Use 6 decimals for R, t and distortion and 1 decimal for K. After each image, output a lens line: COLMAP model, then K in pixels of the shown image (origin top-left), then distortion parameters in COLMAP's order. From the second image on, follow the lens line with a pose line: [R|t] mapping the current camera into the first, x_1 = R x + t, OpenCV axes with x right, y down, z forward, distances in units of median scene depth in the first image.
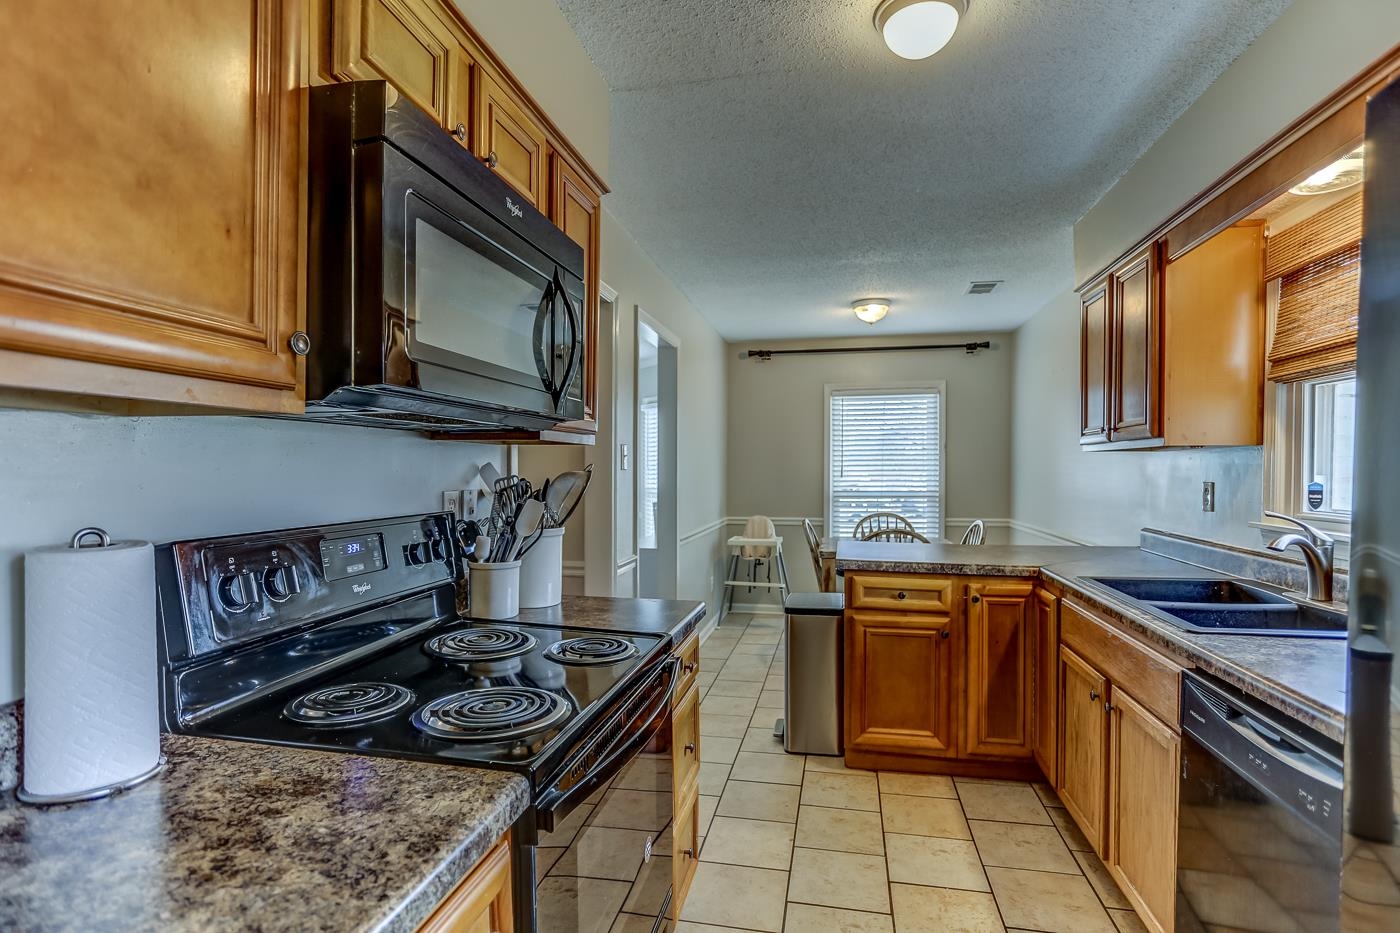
lens RADIAL K [[693.6, 0, 696.8], [0, 693.6, 452.8], [0, 0, 1]] dist [-0.040046, 0.024016]
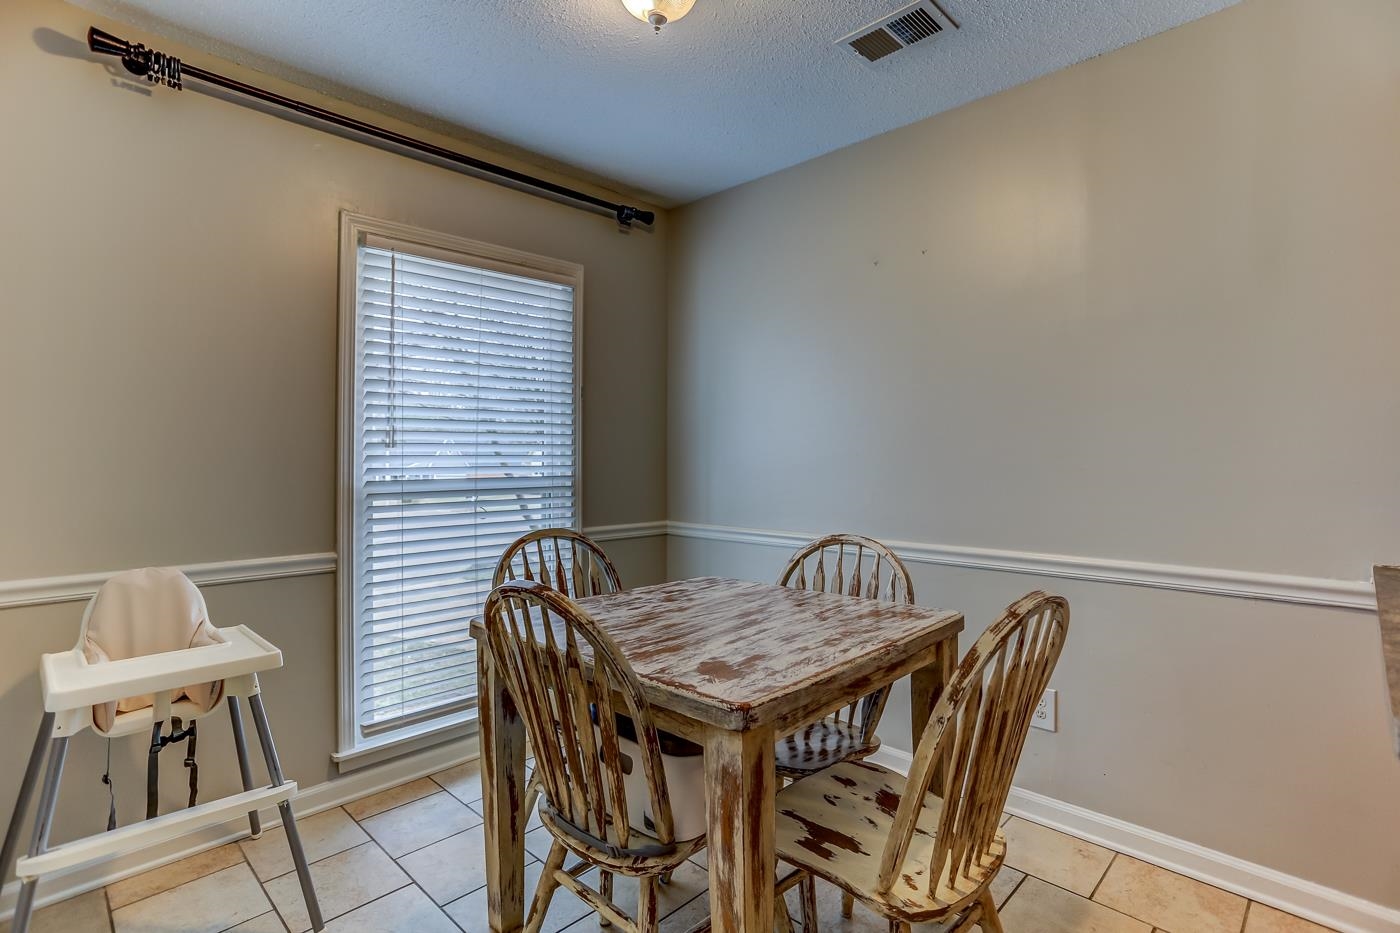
lens RADIAL K [[693.6, 0, 696.8], [0, 693.6, 452.8], [0, 0, 1]] dist [-0.040046, 0.024016]
pose [[0.526473, 0.004452, 0.850180, -0.042004], [-0.024793, 0.999641, 0.010118, 0.030727], [-0.849830, -0.026405, 0.526395, 0.648112]]
